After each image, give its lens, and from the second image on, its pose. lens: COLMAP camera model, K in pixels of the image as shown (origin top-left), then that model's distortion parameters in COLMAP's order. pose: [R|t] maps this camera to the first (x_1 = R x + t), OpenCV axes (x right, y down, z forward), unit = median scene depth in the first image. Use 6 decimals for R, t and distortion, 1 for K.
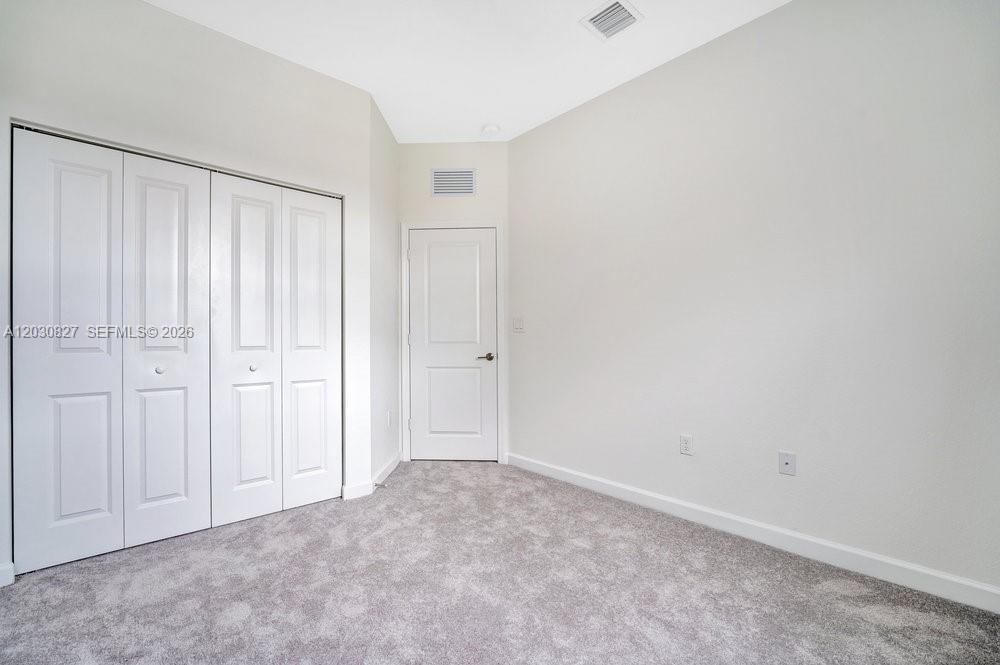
lens RADIAL K [[396.9, 0, 498.1], [0, 396.9, 338.1], [0, 0, 1]] dist [-0.012373, -0.000218]
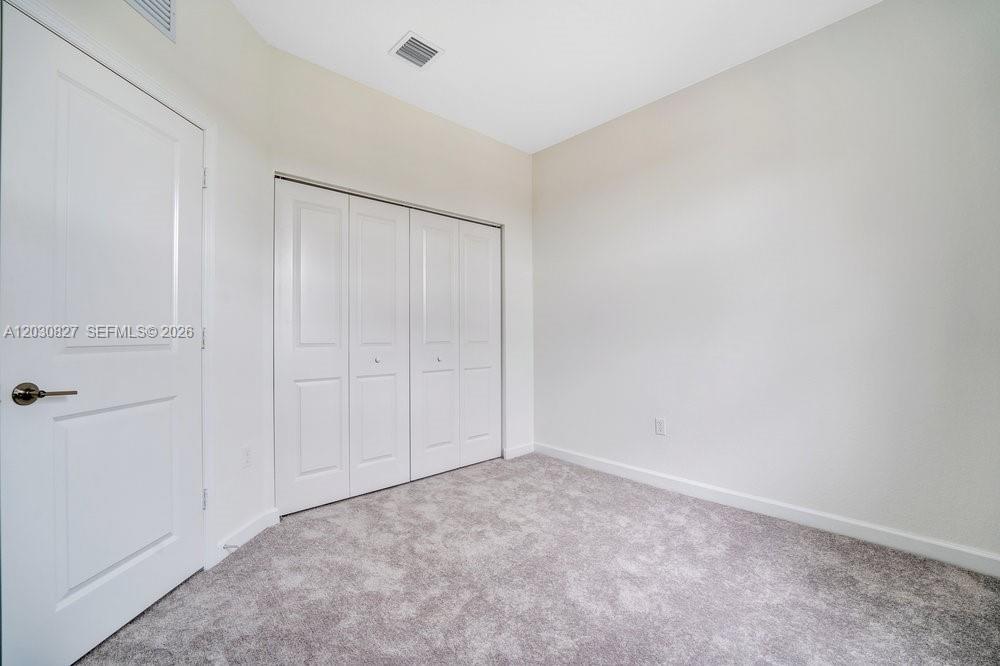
lens RADIAL K [[423.7, 0, 499.4], [0, 423.7, 333.3], [0, 0, 1]] dist [-0.013183, 0.000498]
pose [[0.999395, -0.009918, 0.033325, -0.284608], [0.009913, 0.999951, 0.000289, -0.003424], [-0.033327, 0.000042, 0.999445, -0.243997]]
